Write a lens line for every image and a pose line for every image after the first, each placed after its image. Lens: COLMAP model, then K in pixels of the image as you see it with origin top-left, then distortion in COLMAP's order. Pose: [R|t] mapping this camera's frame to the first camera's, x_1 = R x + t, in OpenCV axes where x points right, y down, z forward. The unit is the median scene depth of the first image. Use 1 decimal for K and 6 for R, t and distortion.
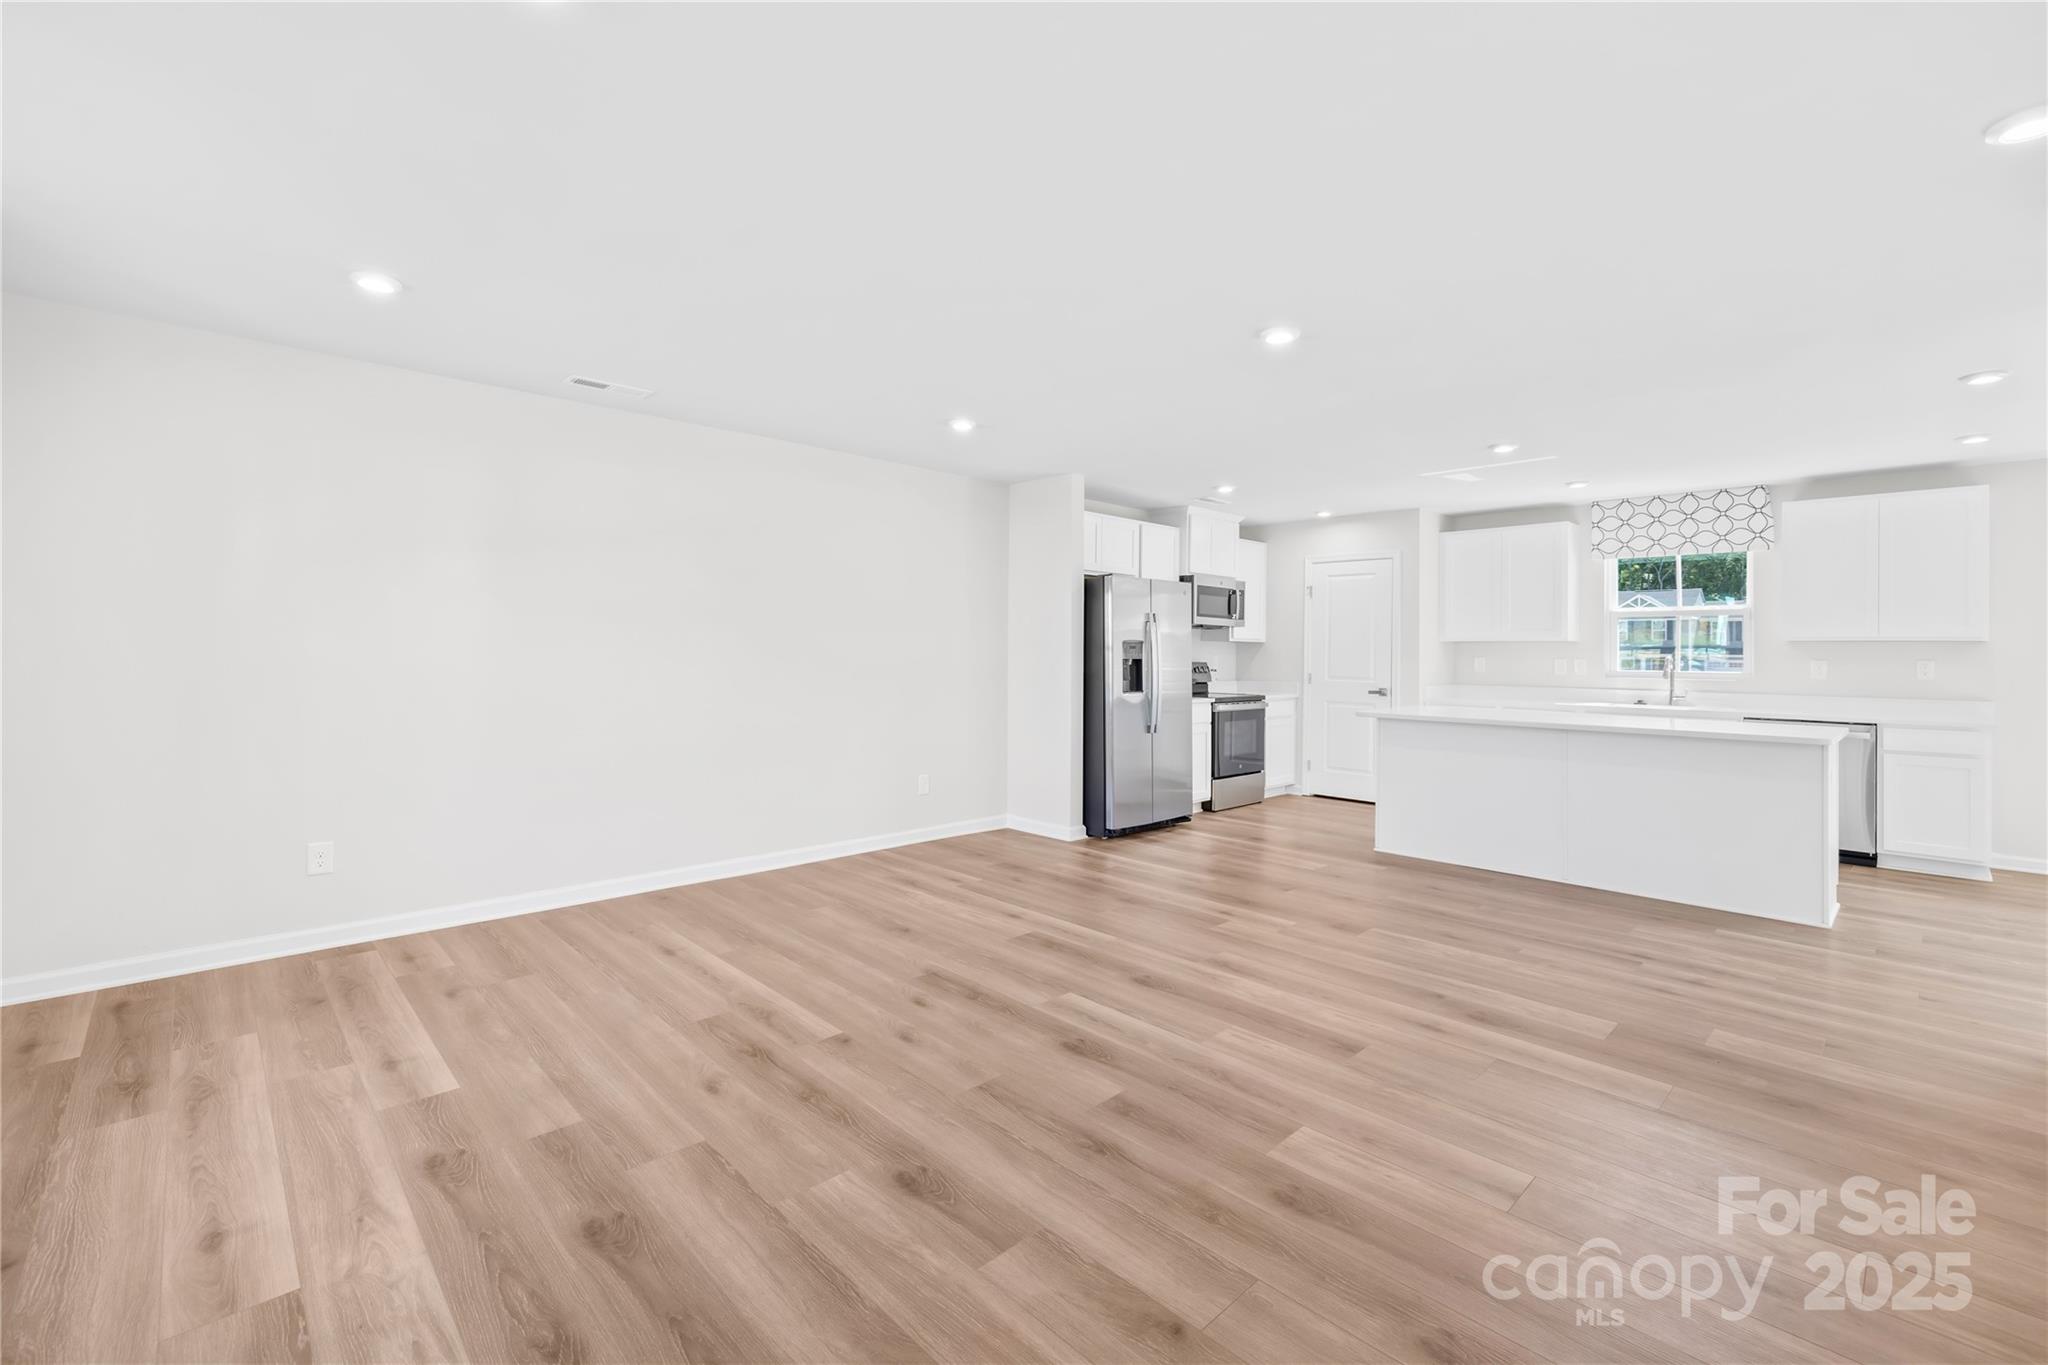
lens RADIAL K [[885.1, 0, 1029.3], [0, 885.1, 640.3], [0, 0, 1]] dist [-0.001610, -0.000333]
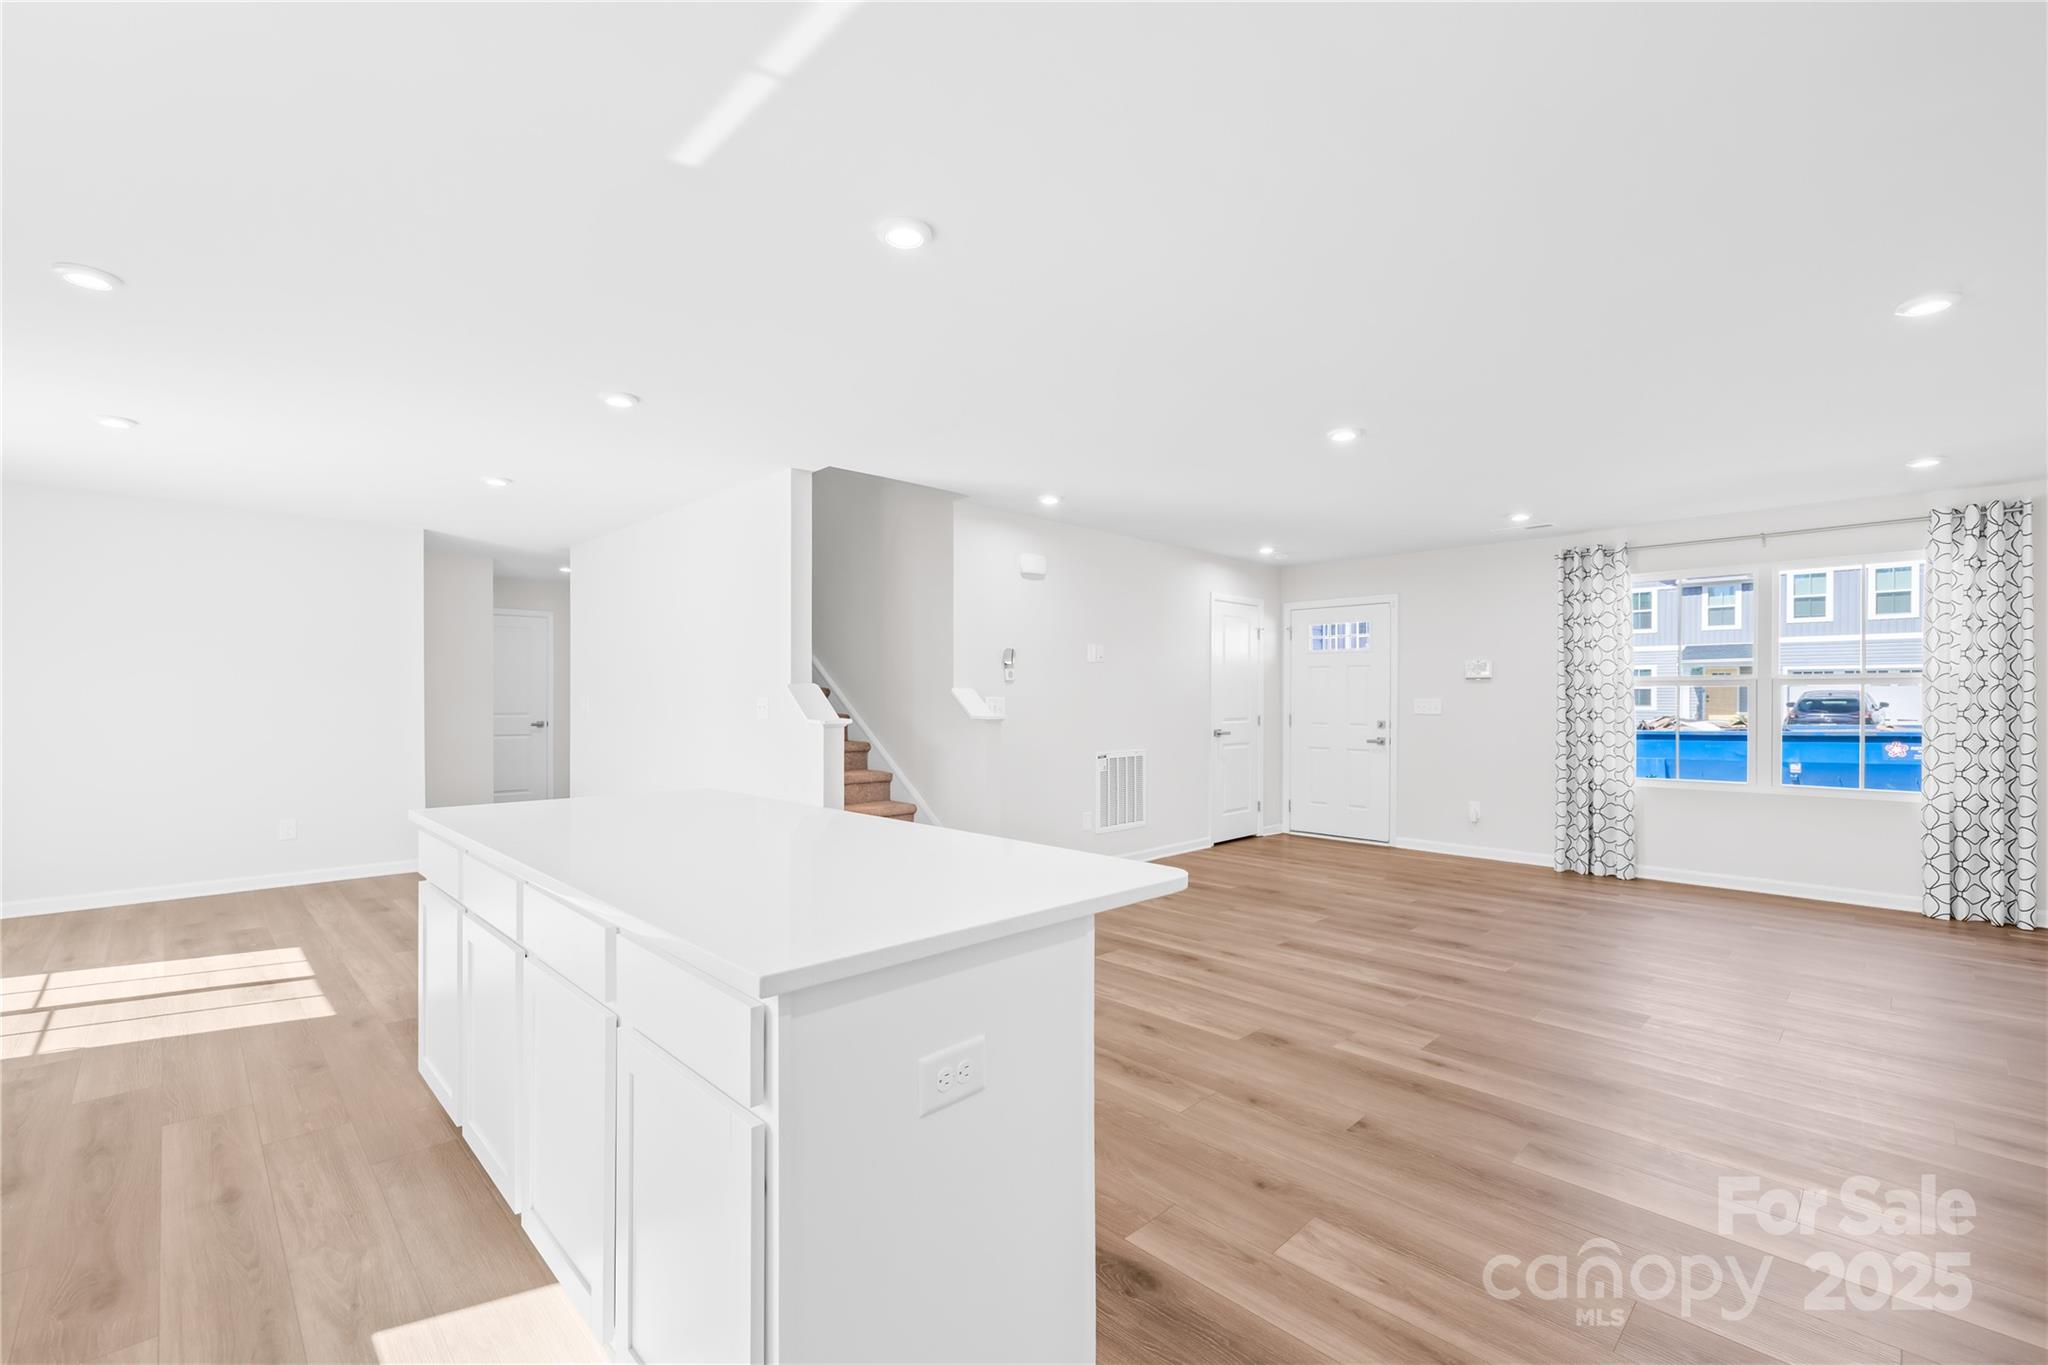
lens RADIAL K [[857.5, 0, 1024.0], [0, 857.5, 682.5], [0, 0, 1]] dist [0.001977, 0.000006]
pose [[-0.999880, -0.013405, 0.007813, 0.399073], [-0.013644, 0.999415, -0.031364, 0.020929], [-0.007388, -0.031466, -0.999478, 1.231335]]
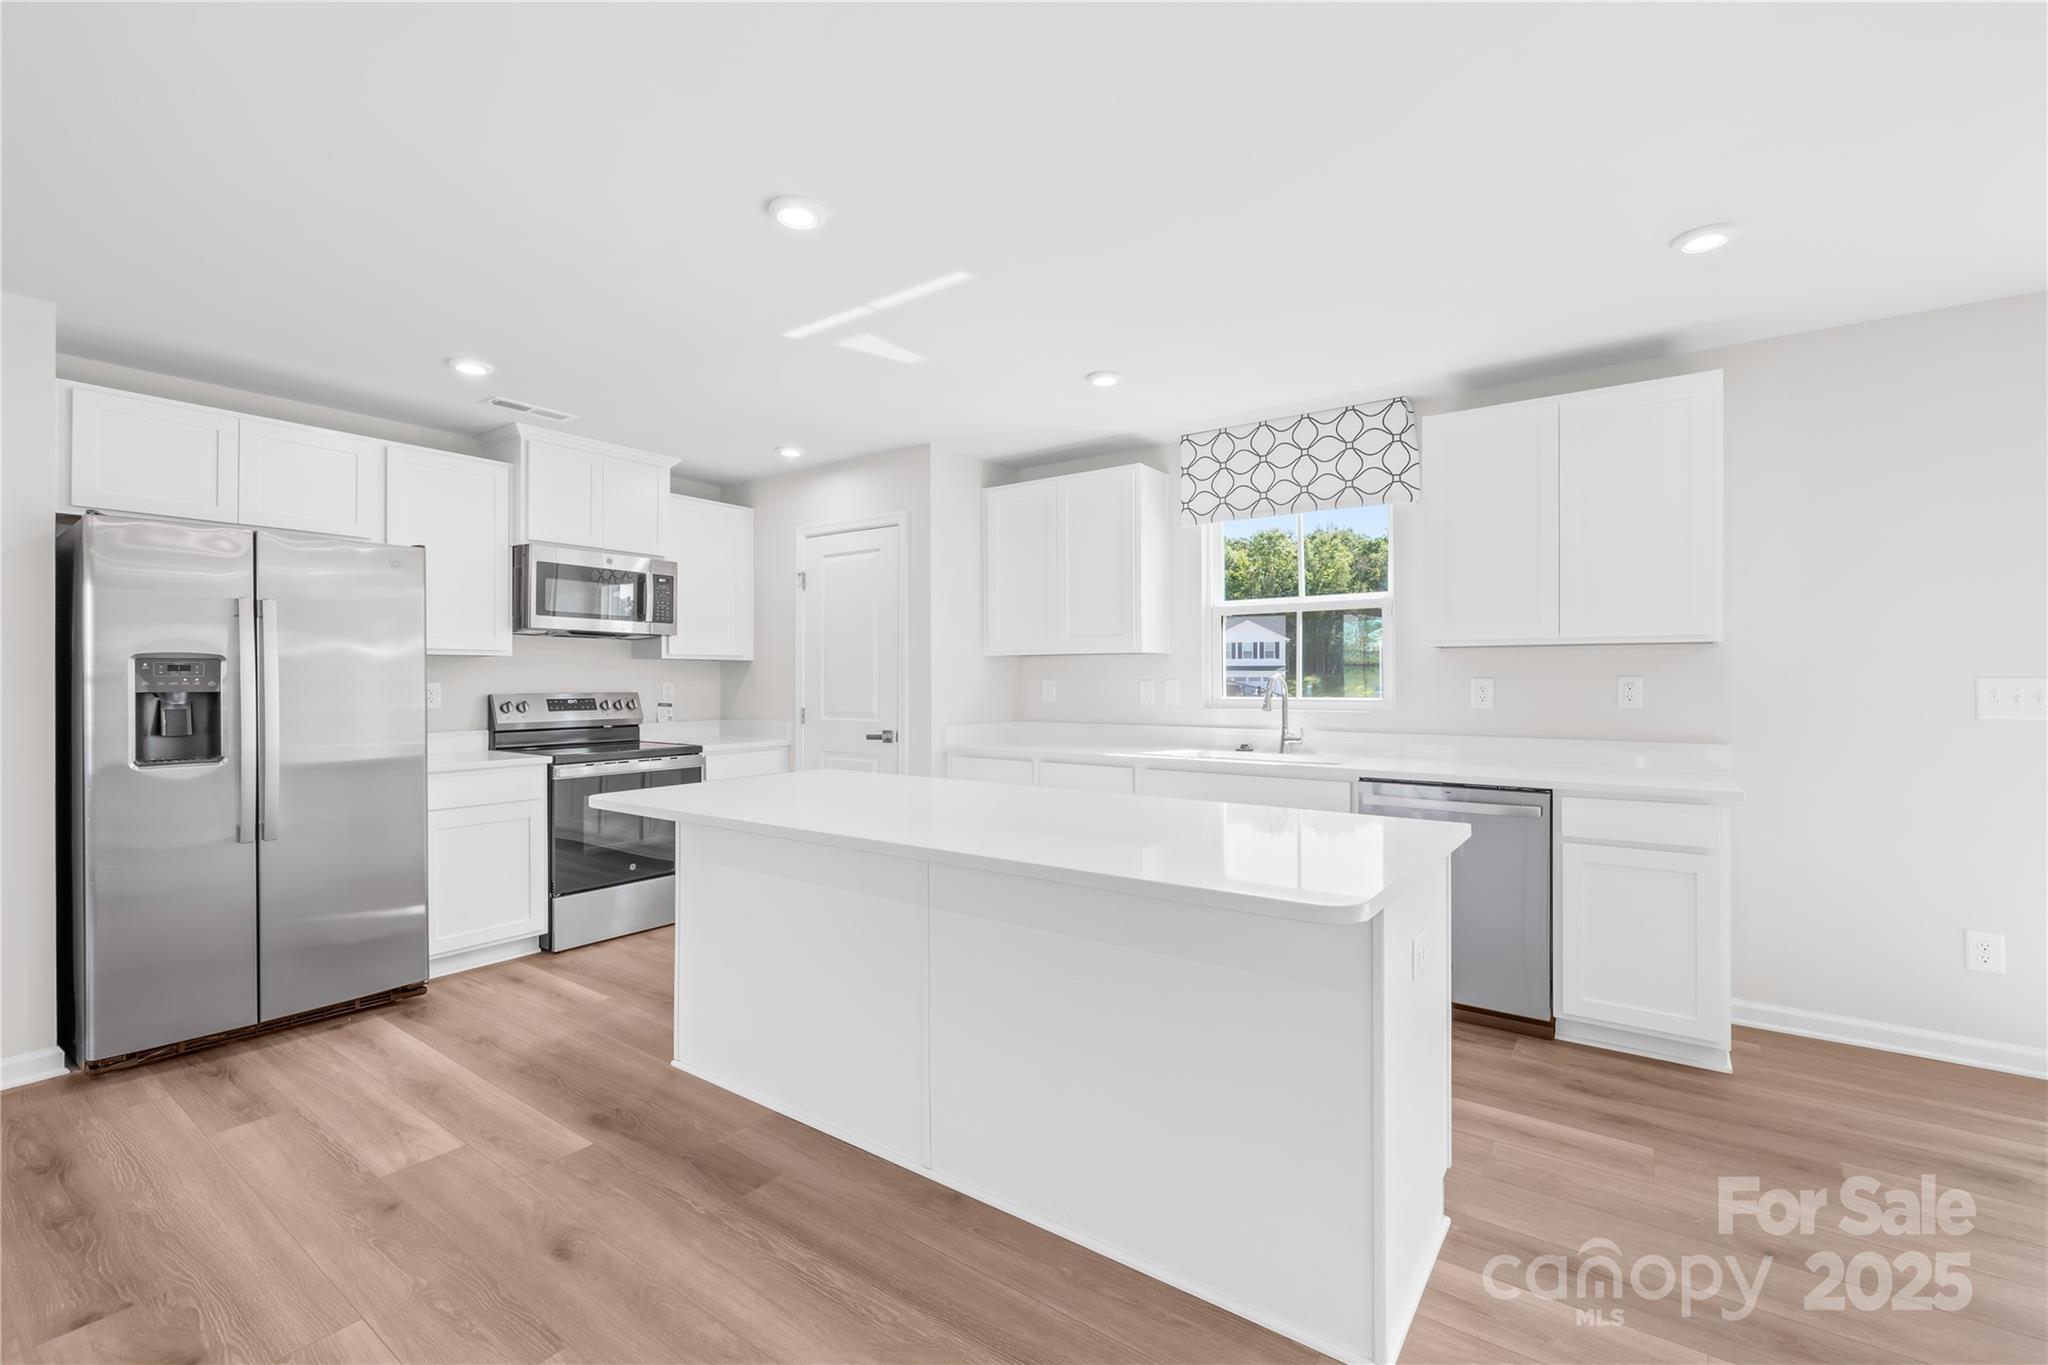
lens RADIAL K [[857.5, 0, 1024.0], [0, 857.5, 682.5], [0, 0, 1]] dist [0.001977, 0.000006]
pose [[0.987260, -0.011961, 0.158665, 0.496173], [0.009029, 0.999775, 0.019185, 0.010950], [-0.158858, -0.017508, 0.987146, 0.470756]]
